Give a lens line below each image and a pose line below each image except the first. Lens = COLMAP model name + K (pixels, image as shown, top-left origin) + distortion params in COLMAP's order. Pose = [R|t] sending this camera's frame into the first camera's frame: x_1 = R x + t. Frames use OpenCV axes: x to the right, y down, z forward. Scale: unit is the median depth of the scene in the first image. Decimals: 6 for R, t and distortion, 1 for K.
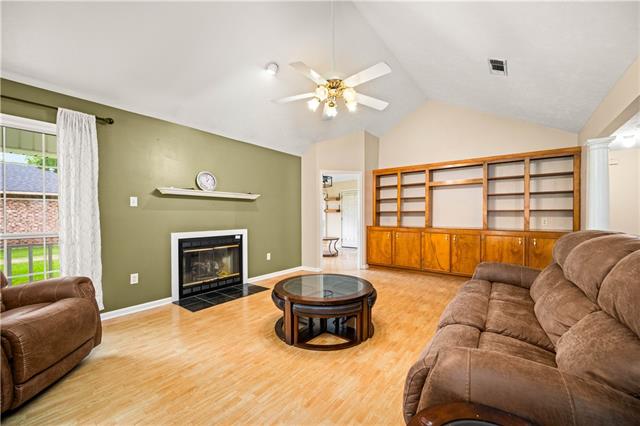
lens RADIAL K [[253.0, 0, 321.9], [0, 253.0, 216.5], [0, 0, 1]] dist [0.000231, 0.000144]
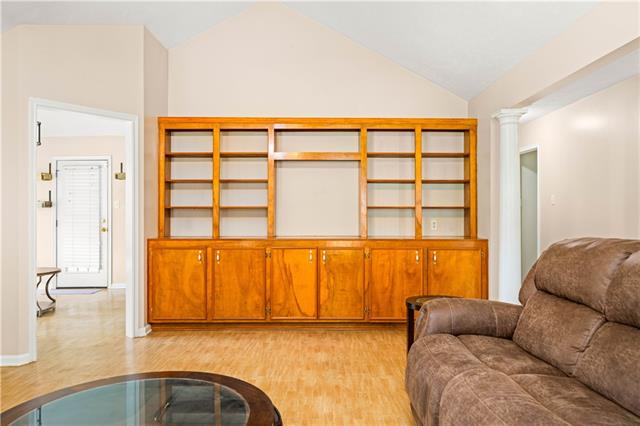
lens RADIAL K [[469.5, 0, 320.0], [0, 469.5, 213.0], [0, 0, 1]] dist [-0.005945, -0.001744]
pose [[0.788331, -0.001890, 0.615248, -0.116904], [0.003256, 0.999994, -0.001100, -0.008463], [-0.615242, 0.002870, 0.788333, 0.196761]]
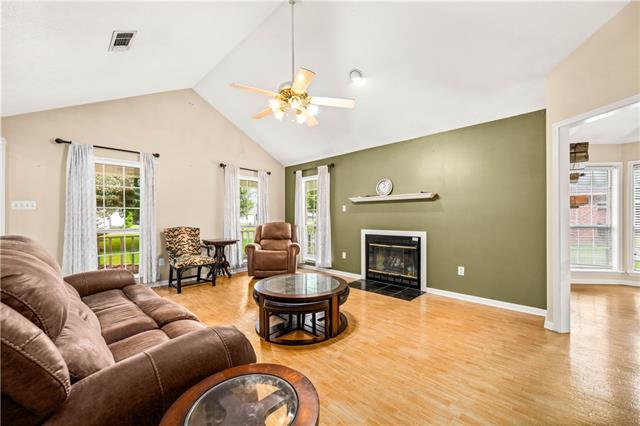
lens RADIAL K [[253.0, 0, 321.9], [0, 253.0, 216.5], [0, 0, 1]] dist [0.000231, 0.000144]
pose [[-0.105261, 0.003697, -0.994438, 0.630147], [0.002680, 0.999991, 0.003434, -0.008774], [0.994441, -0.002304, -0.105269, 0.716820]]
